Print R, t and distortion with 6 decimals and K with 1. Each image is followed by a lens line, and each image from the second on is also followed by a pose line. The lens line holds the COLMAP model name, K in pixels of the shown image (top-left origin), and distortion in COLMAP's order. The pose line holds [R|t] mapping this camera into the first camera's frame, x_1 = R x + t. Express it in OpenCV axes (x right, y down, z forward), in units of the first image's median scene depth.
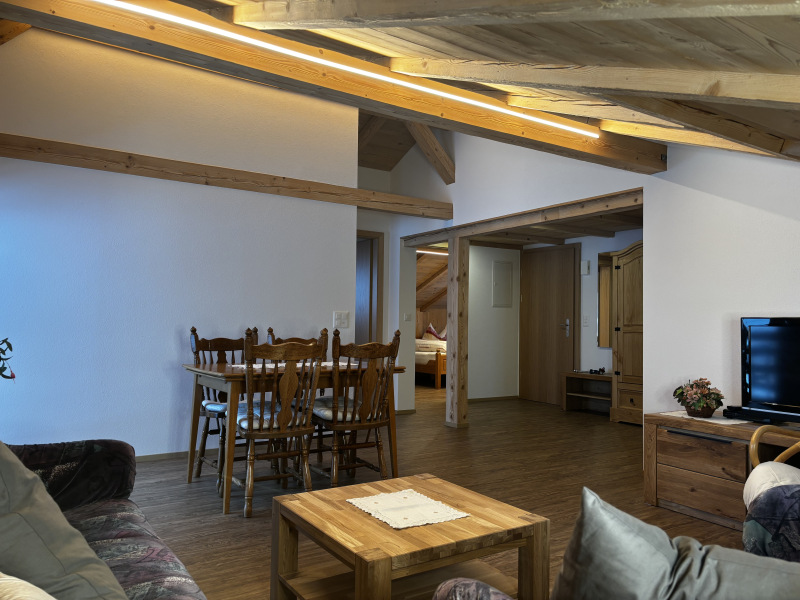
lens RADIAL K [[604.1, 0, 399.1], [0, 604.1, 299.7], [0, 0, 1]] dist [0.006416, -0.007936]
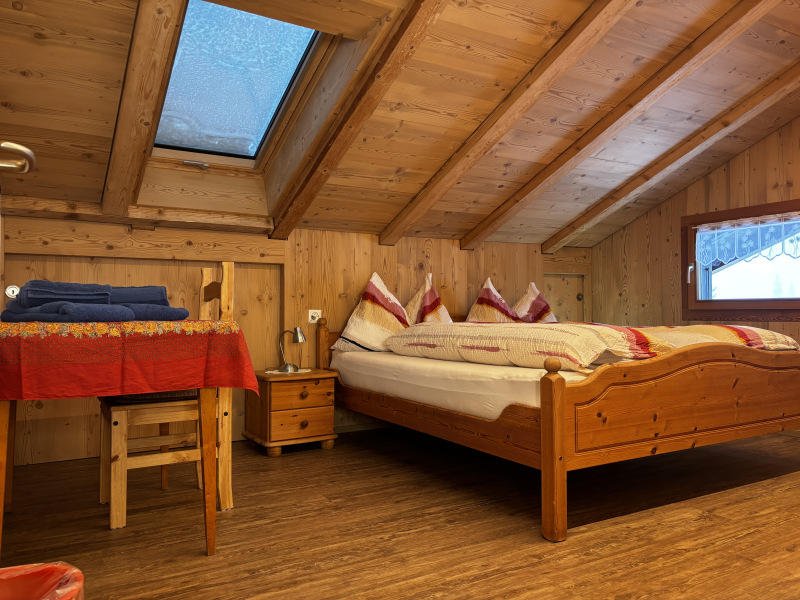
lens RADIAL K [[604.1, 0, 401.1], [0, 604.1, 300.1], [0, 0, 1]] dist [0.006416, -0.007936]
pose [[0.998113, -0.023068, -0.056903, 0.019129], [0.023986, 0.999592, 0.015506, 0.045996], [0.056522, -0.016841, 0.998259, 0.634150]]
